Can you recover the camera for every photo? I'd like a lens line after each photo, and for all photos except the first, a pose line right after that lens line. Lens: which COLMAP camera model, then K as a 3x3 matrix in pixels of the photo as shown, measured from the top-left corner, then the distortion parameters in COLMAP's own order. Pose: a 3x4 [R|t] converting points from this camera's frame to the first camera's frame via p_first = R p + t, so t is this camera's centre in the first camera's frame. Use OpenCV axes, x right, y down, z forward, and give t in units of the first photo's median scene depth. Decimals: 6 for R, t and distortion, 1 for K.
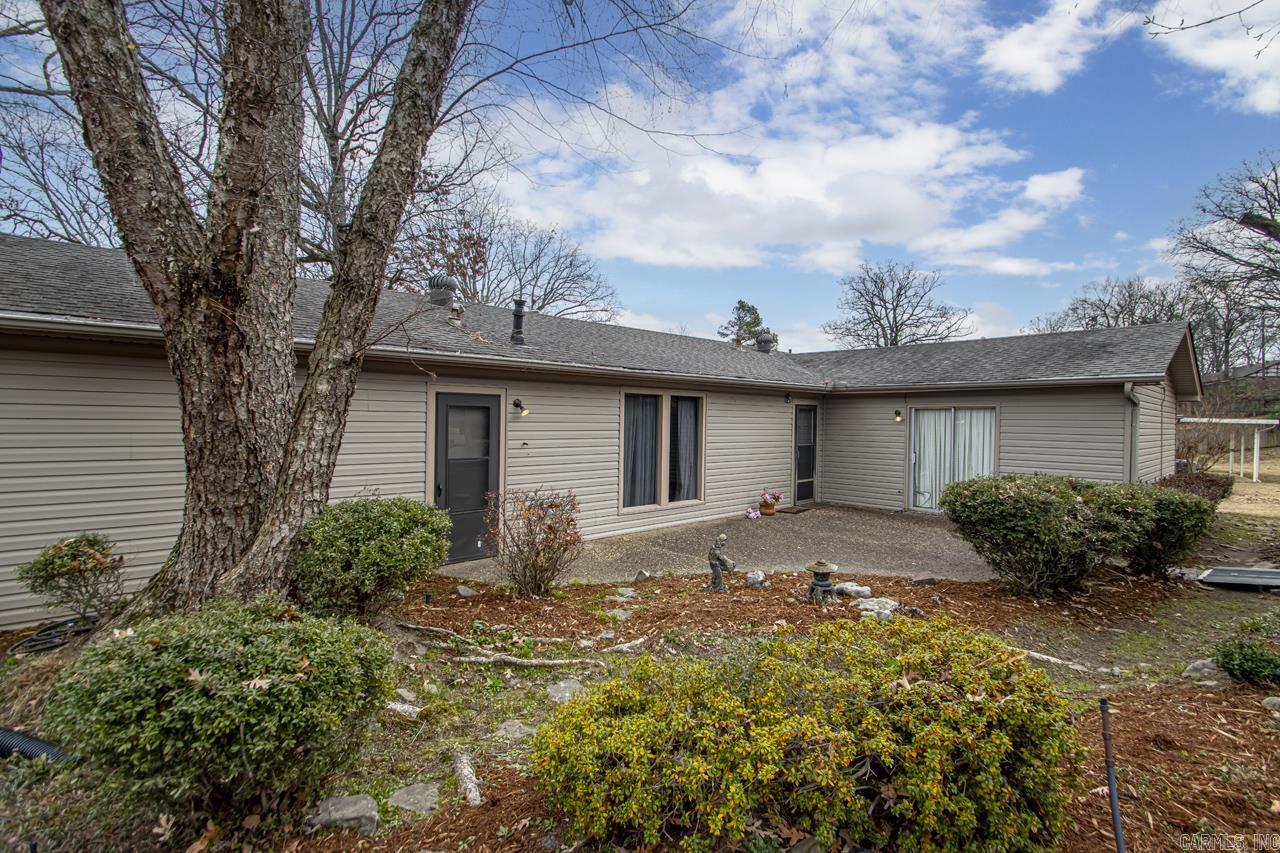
lens RADIAL K [[594.3, 0, 645.4], [0, 594.3, 423.8], [0, 0, 1]] dist [0.024564, -0.019820]
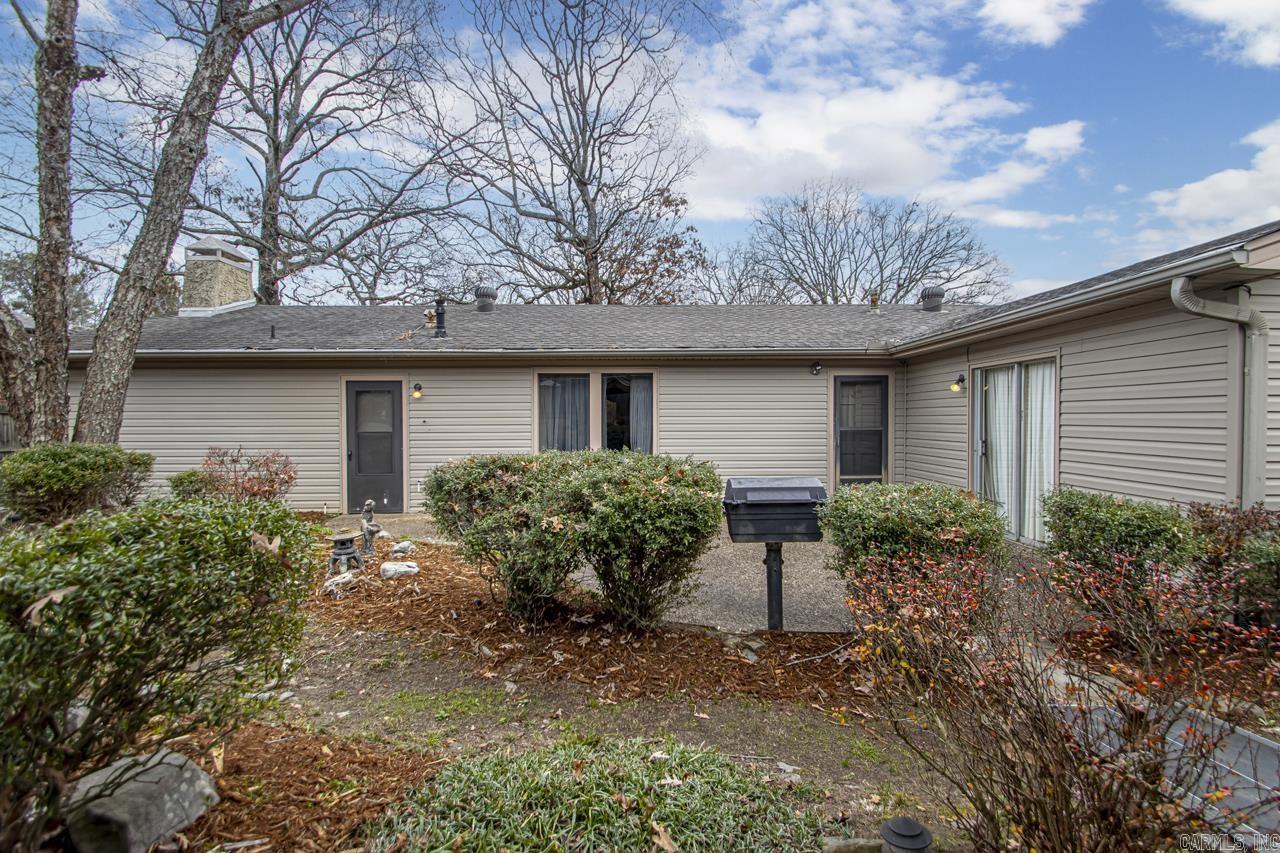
lens RADIAL K [[601.0, 0, 646.6], [0, 601.0, 427.3], [0, 0, 1]] dist [-0.016702, 0.000012]
pose [[0.739053, -0.004998, -0.673629, 0.738567], [0.007902, 0.999968, 0.001250, 0.037856], [0.673601, -0.006247, 0.739068, 0.341754]]
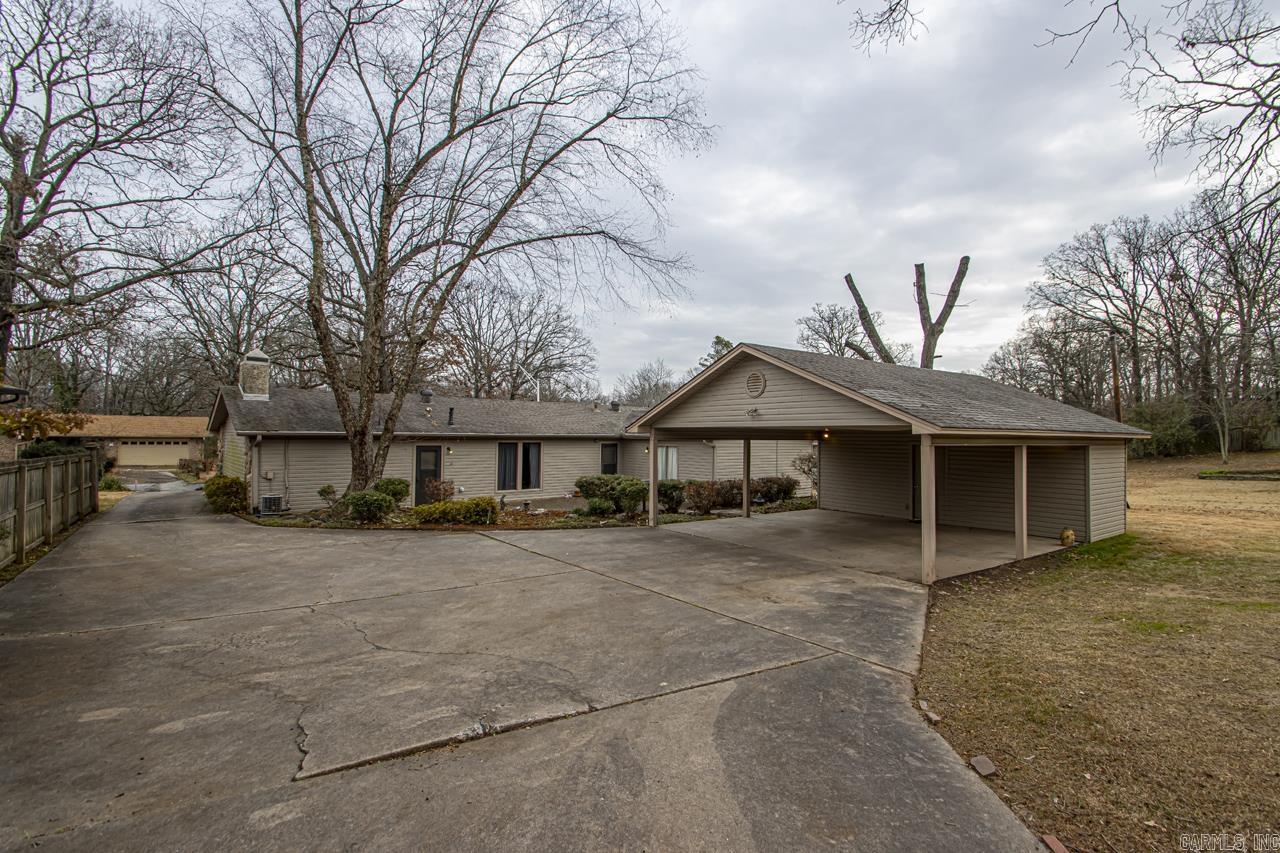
lens RADIAL K [[596.3, 0, 650.2], [0, 596.3, 424.8], [0, 0, 1]] dist [0.017992, -0.017092]
pose [[0.999194, -0.004738, -0.039857, 0.625229], [0.003700, 0.999653, -0.026076, -0.053768], [0.039967, 0.025907, 0.998865, -1.285814]]
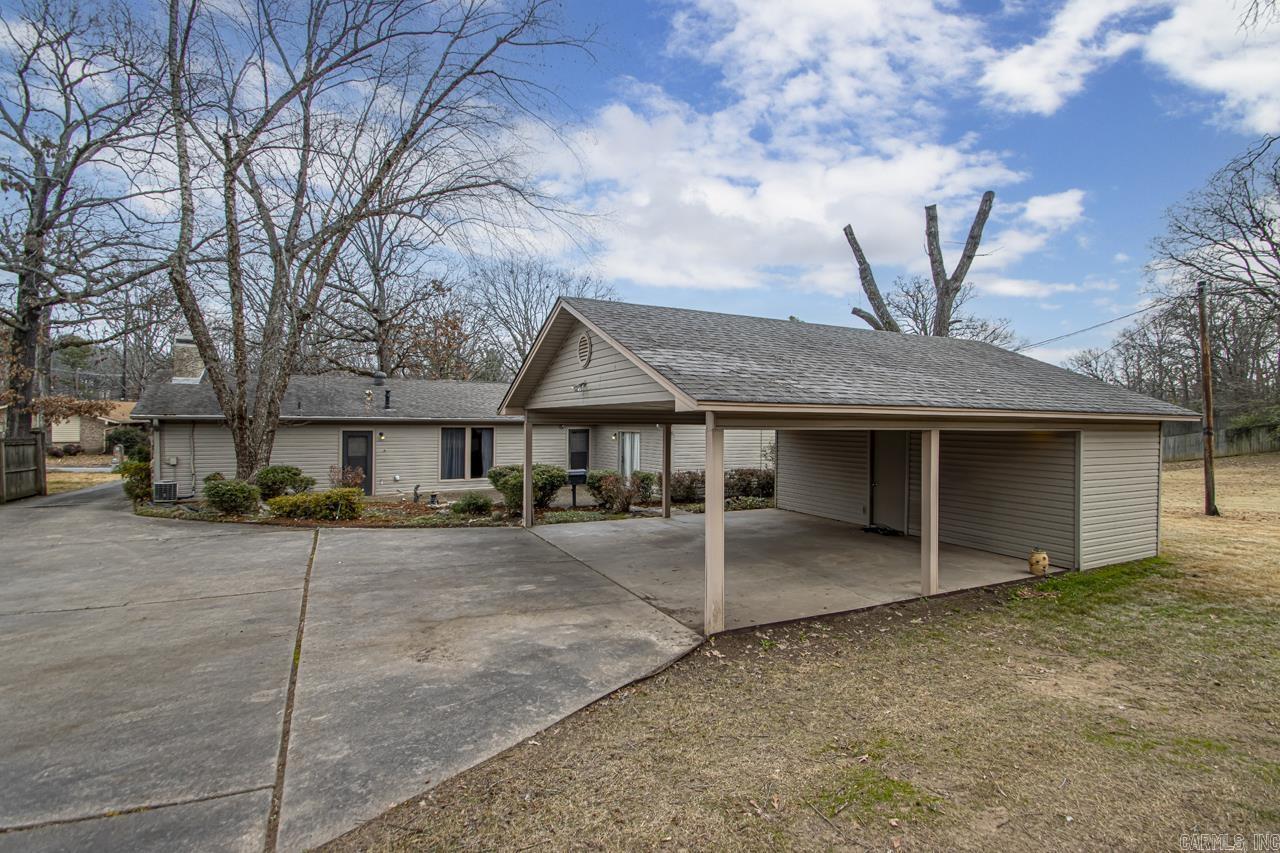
lens RADIAL K [[596.3, 0, 650.2], [0, 596.3, 424.8], [0, 0, 1]] dist [0.017992, -0.017092]
pose [[0.978889, -0.003652, -0.204360, 1.096548], [0.002546, 0.999981, -0.005675, -0.044657], [0.204377, 0.005035, 0.978879, -0.946167]]
